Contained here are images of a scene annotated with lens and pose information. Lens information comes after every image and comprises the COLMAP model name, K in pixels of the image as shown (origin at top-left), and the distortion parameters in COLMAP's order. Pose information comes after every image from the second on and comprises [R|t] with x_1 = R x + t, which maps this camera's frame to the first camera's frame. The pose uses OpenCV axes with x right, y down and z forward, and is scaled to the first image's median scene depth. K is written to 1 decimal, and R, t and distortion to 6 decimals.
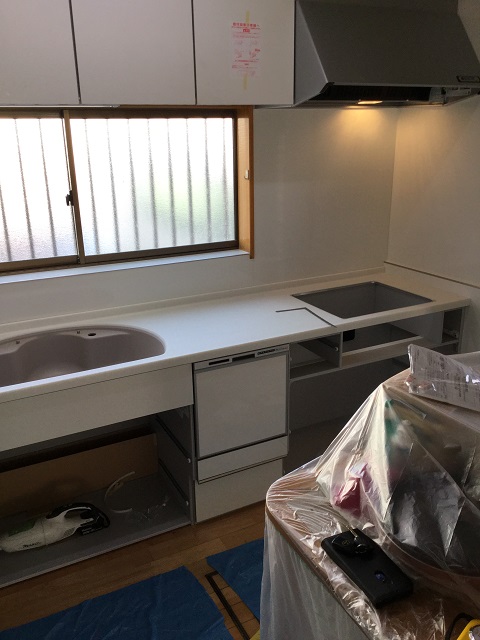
lens RADIAL K [[575.2, 0, 239.8], [0, 575.2, 324.7], [0, 0, 1]] dist [0.016450, -0.017837]
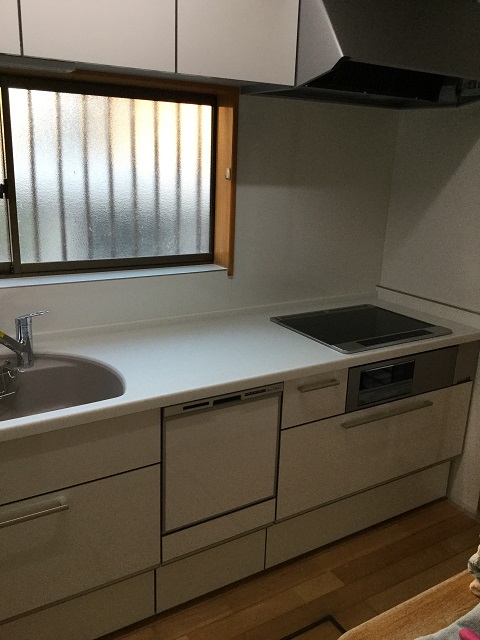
lens RADIAL K [[575.2, 0, 237.2], [0, 575.2, 318.1], [0, 0, 1]] dist [0.016450, -0.017837]
pose [[0.995239, 0.026742, 0.093728, -0.053427], [-0.021297, 0.998053, -0.058626, -0.007187], [-0.095113, 0.056350, 0.993870, 0.221638]]
